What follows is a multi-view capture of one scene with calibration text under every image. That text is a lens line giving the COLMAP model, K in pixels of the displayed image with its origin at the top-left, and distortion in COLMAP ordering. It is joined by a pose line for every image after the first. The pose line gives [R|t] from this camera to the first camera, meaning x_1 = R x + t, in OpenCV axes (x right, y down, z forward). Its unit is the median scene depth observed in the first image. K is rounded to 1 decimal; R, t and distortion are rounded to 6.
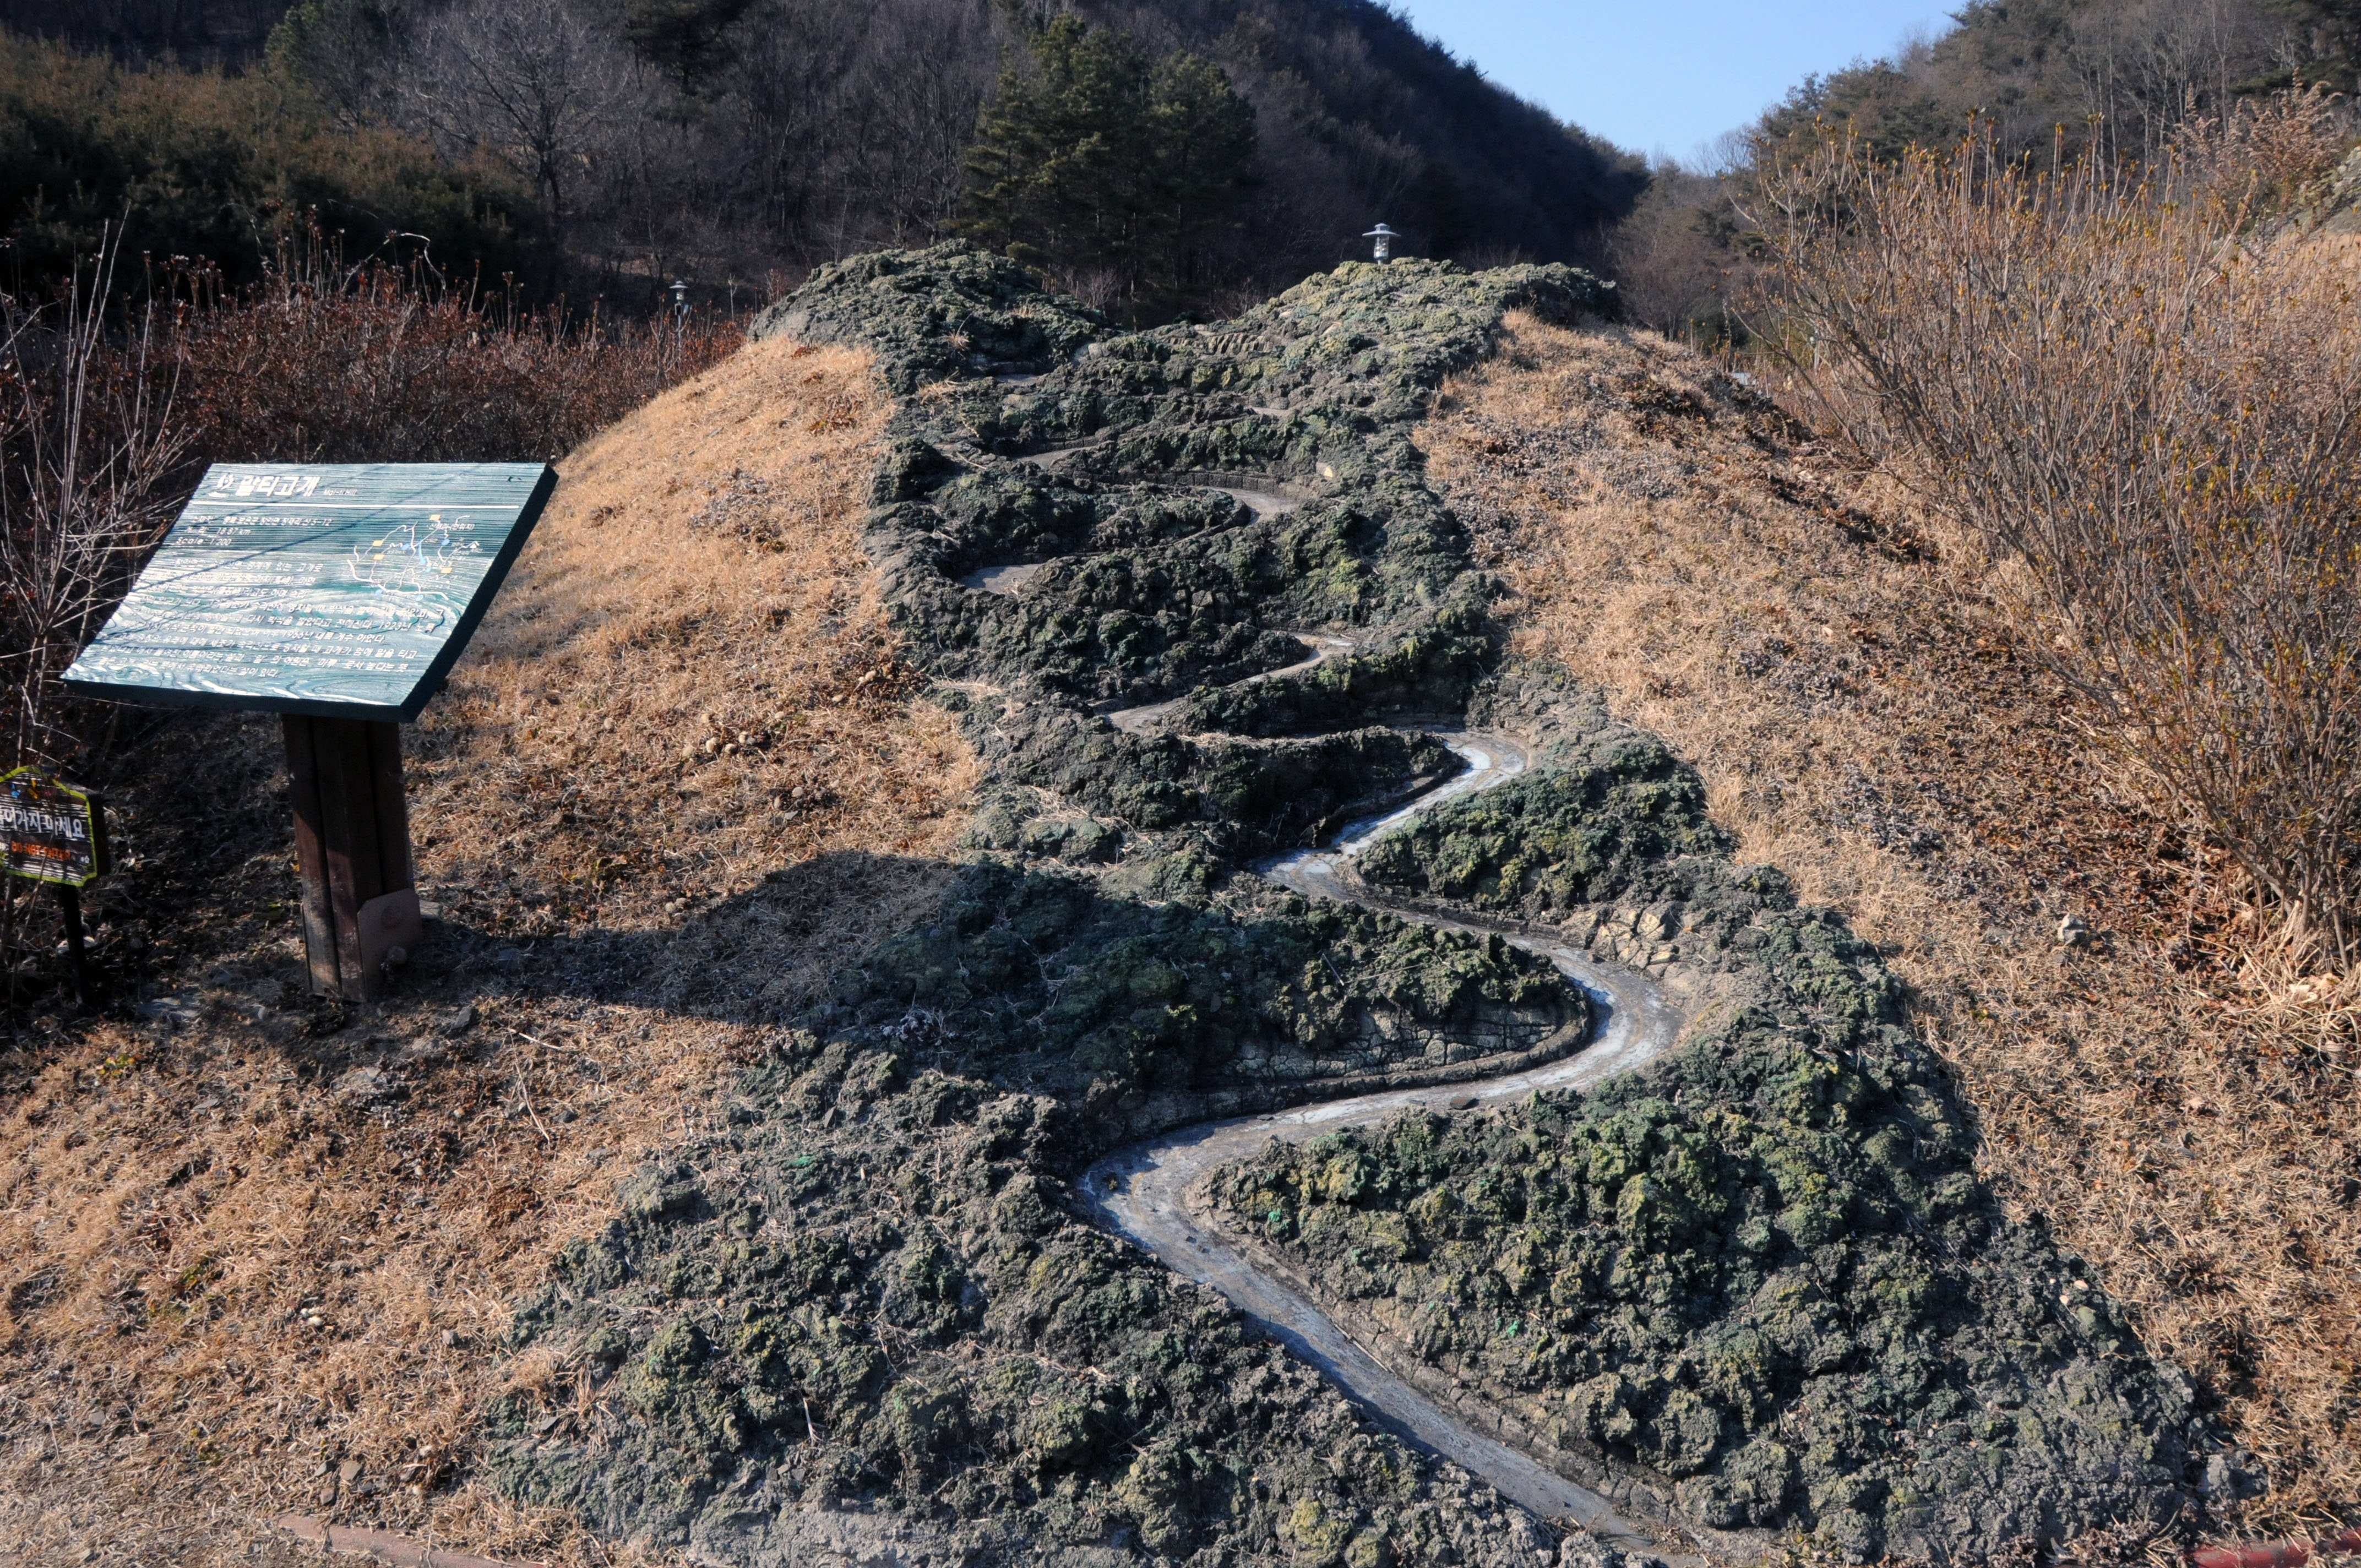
lens RADIAL K [[1823.8, 0, 1184.0], [0, 1823.8, 844.8], [0, 0, 1]] dist [-0.162607, 0.125139]
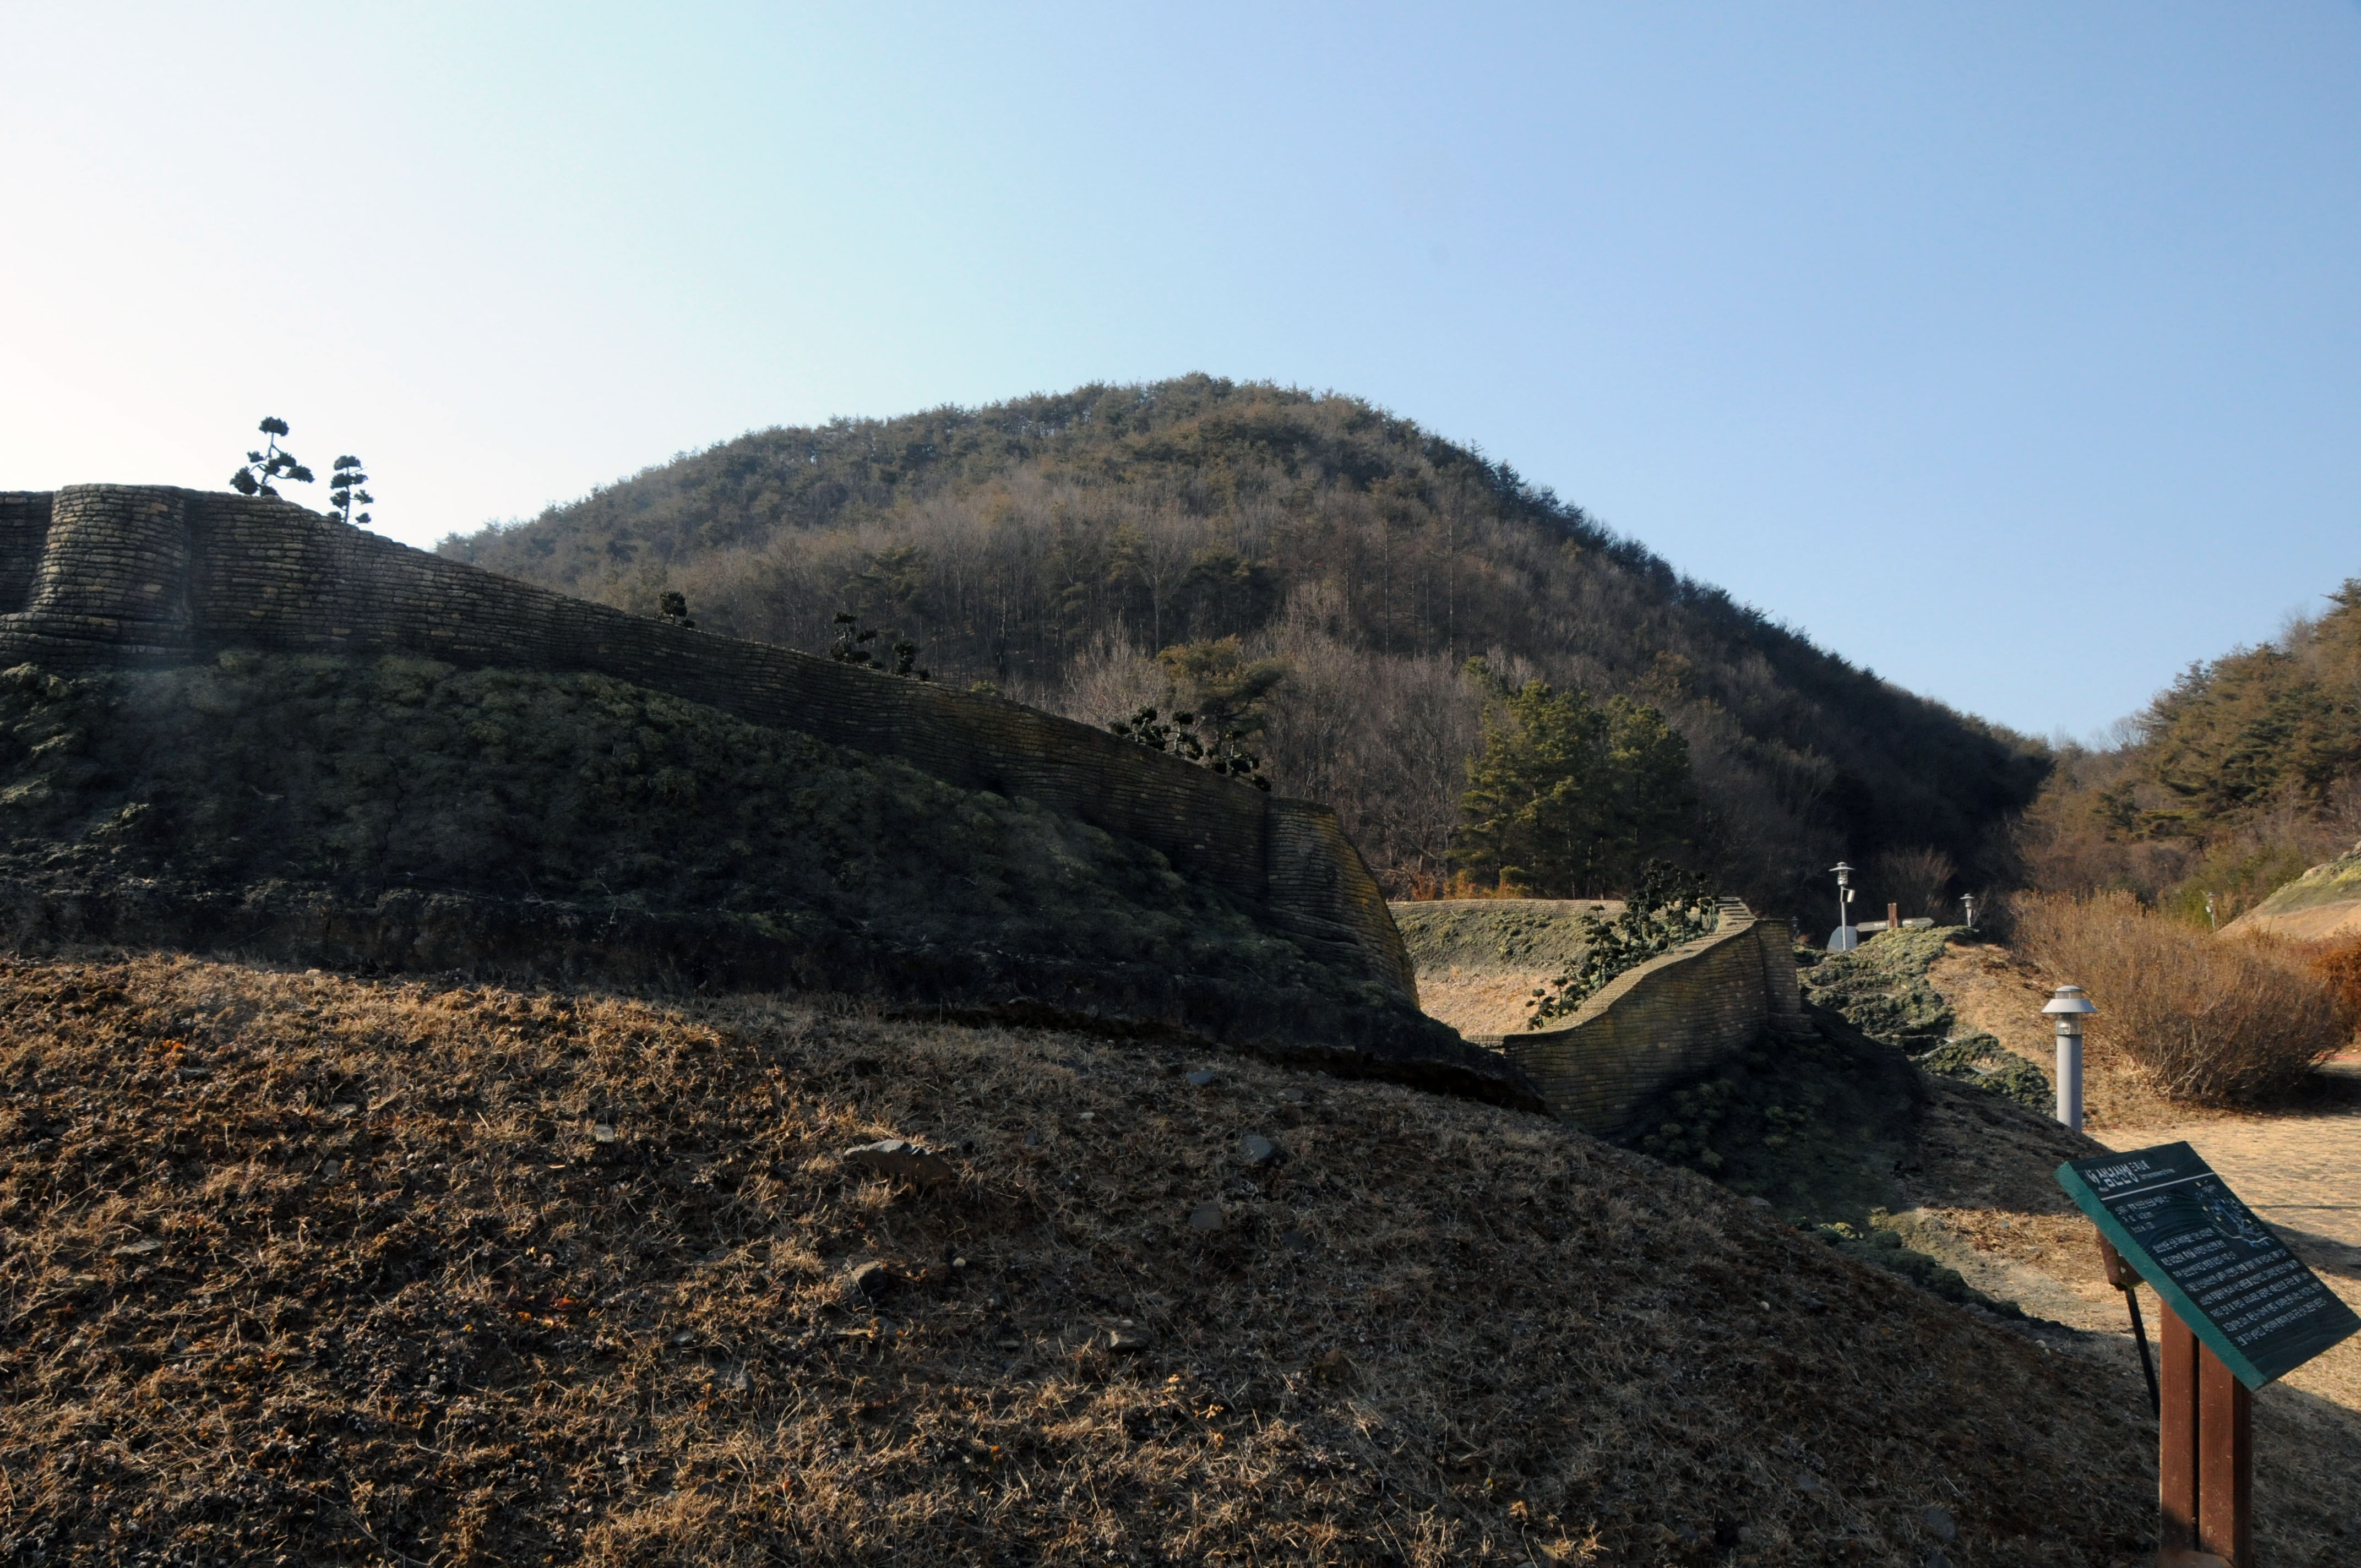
lens RADIAL K [[1823.8, 0, 1184.0], [0, 1823.8, 844.8], [0, 0, 1]] dist [-0.162607, 0.125139]
pose [[0.974602, -0.049337, -0.218442, -0.037974], [-0.023652, 0.947297, -0.319481, 0.050317], [0.222692, 0.316534, 0.922071, -0.195960]]
